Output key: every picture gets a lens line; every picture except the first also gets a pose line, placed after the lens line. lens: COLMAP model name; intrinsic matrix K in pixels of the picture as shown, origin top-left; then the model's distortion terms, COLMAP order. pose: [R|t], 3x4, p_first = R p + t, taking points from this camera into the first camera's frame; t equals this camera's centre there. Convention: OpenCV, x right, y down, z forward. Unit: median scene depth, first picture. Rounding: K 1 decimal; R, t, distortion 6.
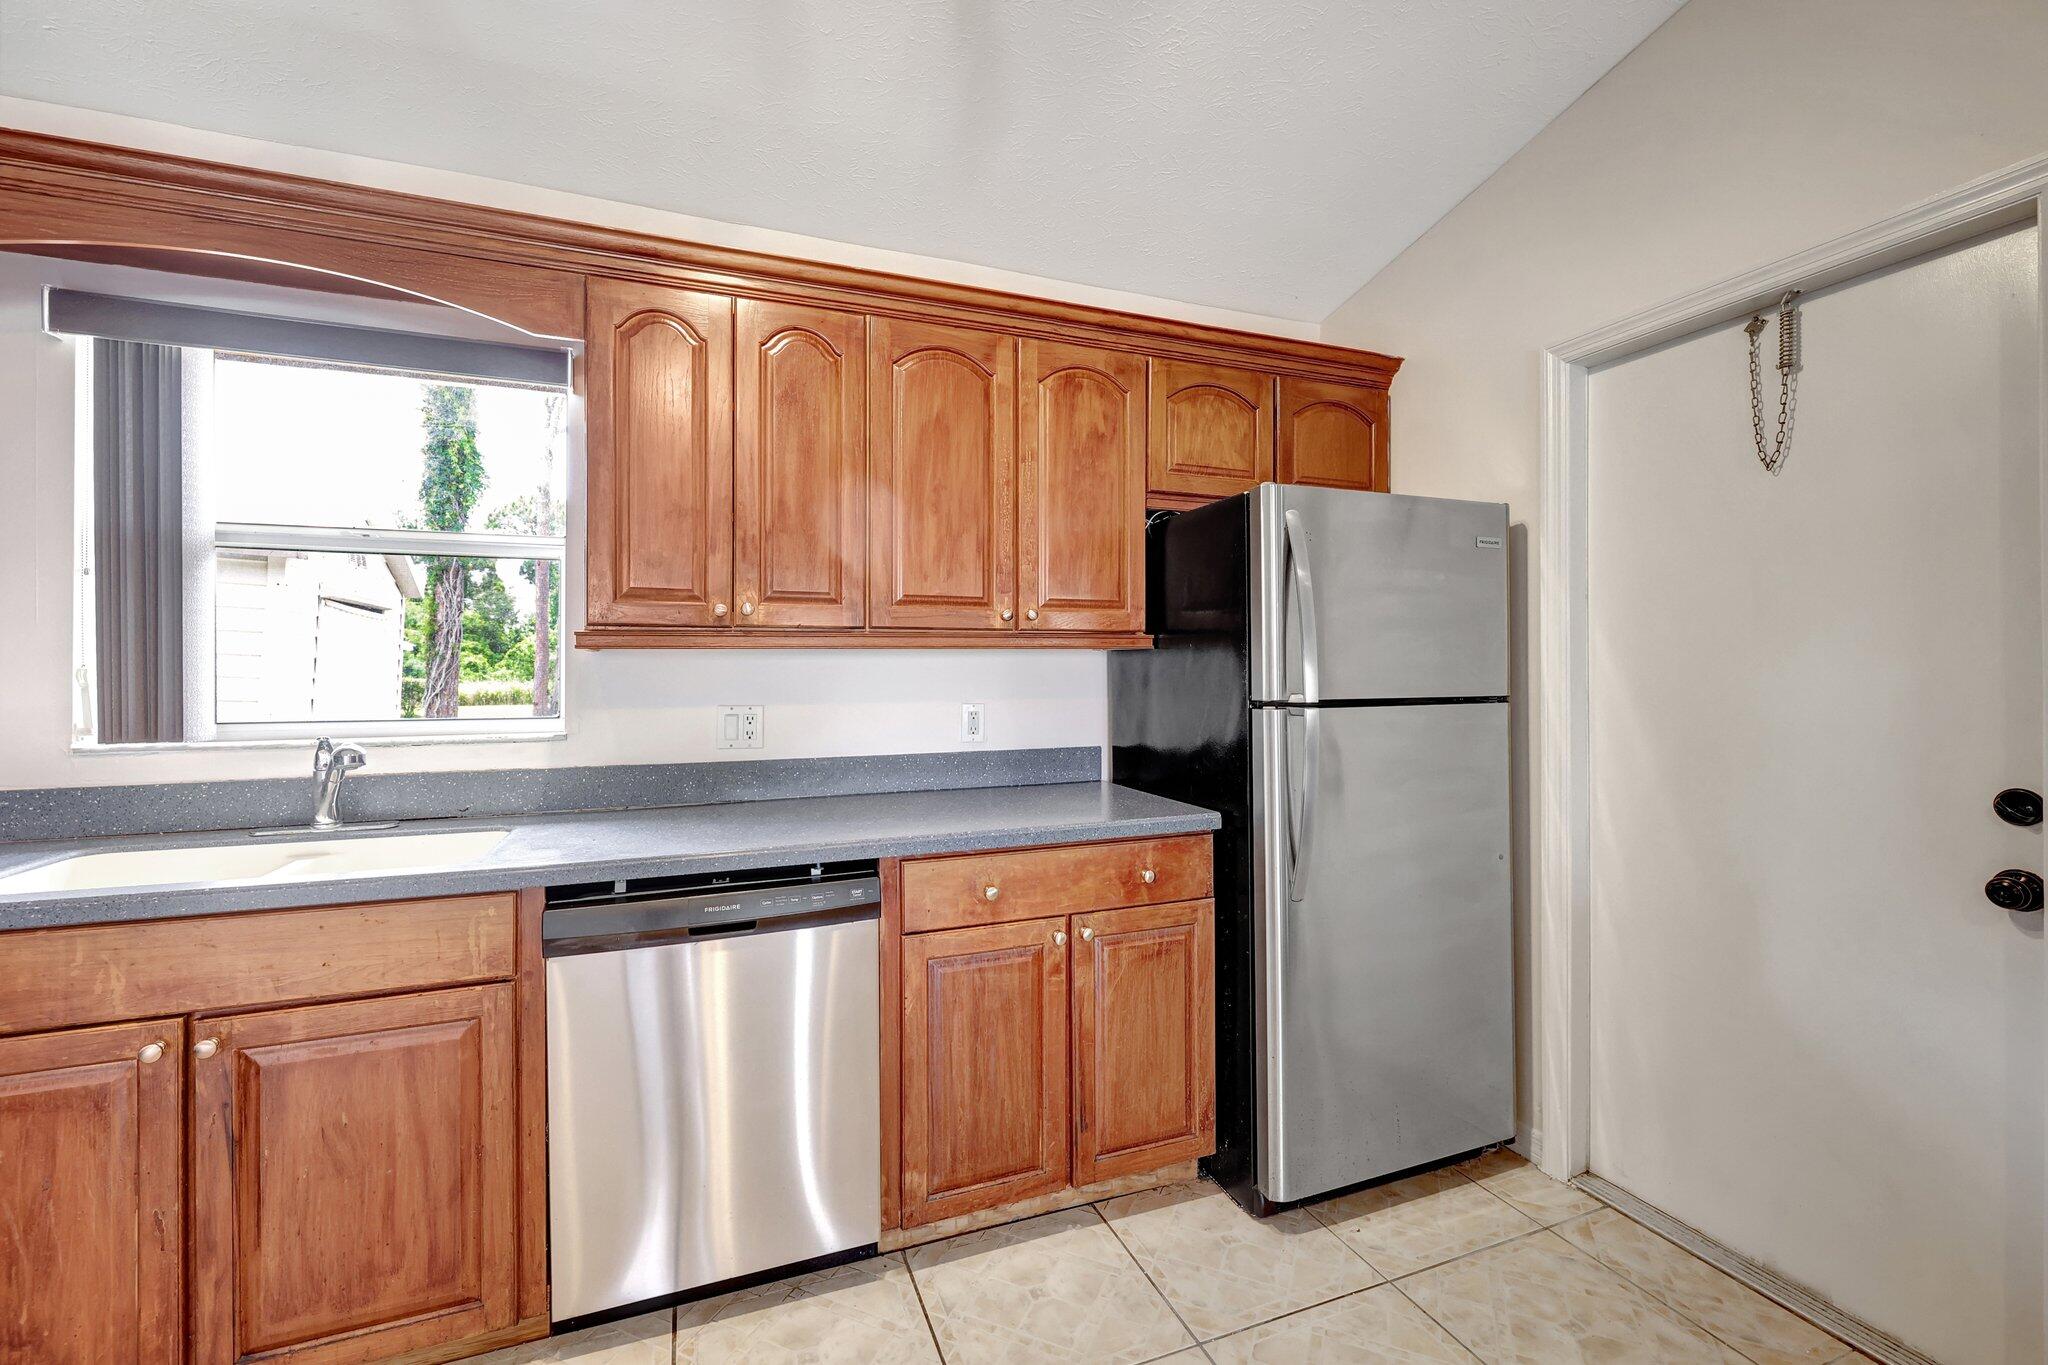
lens RADIAL K [[853.7, 0, 1015.1], [0, 853.7, 667.2], [0, 0, 1]] dist [-0.000563, 0.000167]
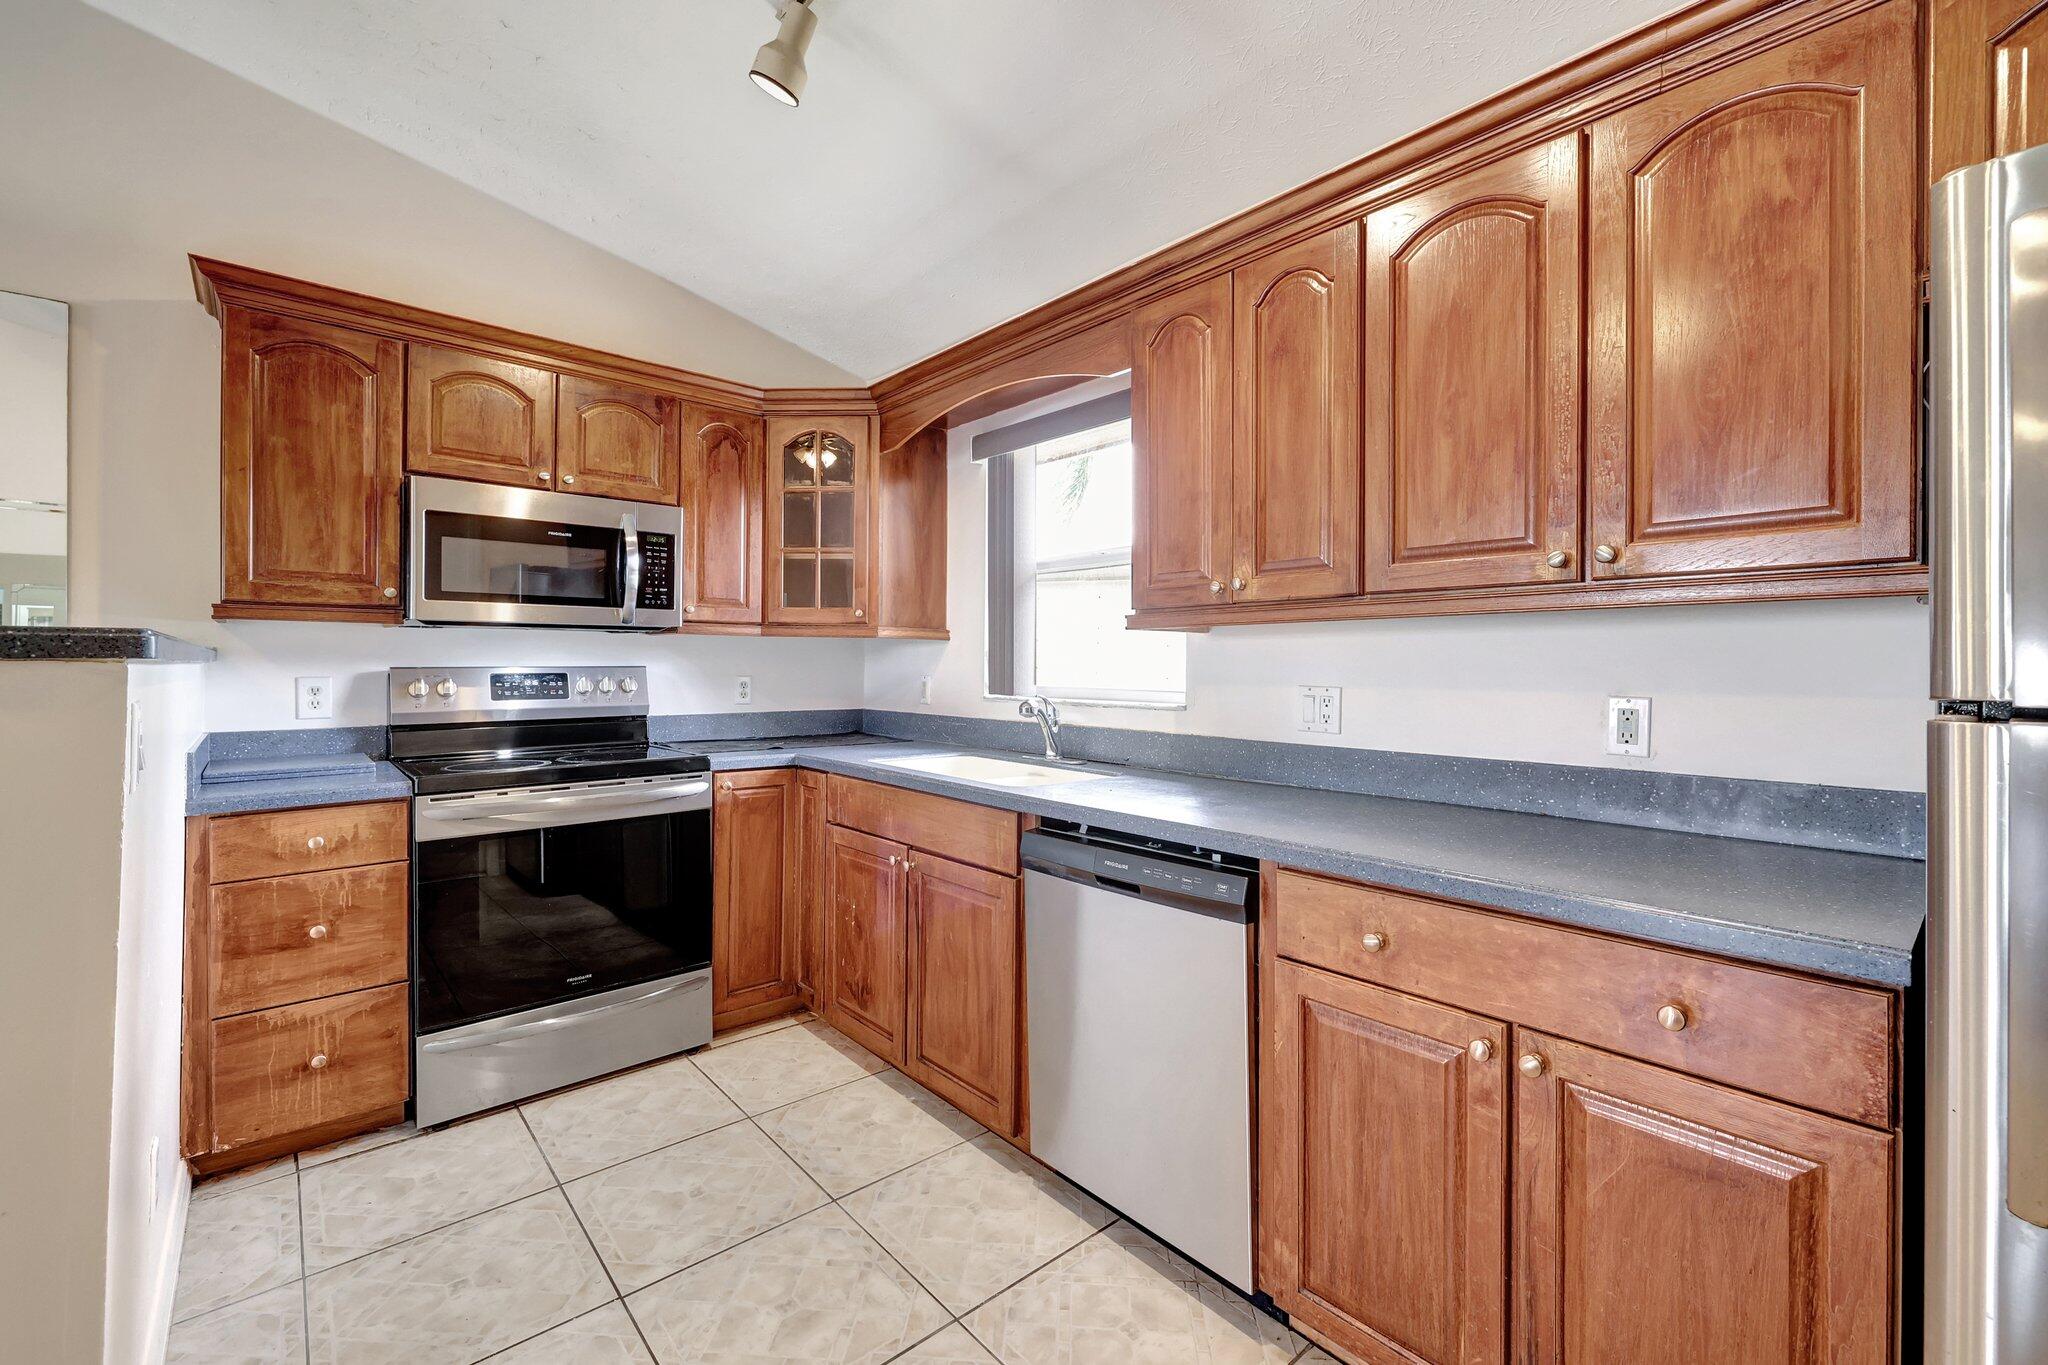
lens RADIAL K [[853.7, 0, 1035.6], [0, 853.7, 667.3], [0, 0, 1]] dist [-0.000563, 0.000167]
pose [[0.353536, 0.007622, -0.935390, 0.511141], [-0.002795, 0.999971, 0.007092, 0.020370], [0.935417, 0.000107, 0.353547, 0.428331]]
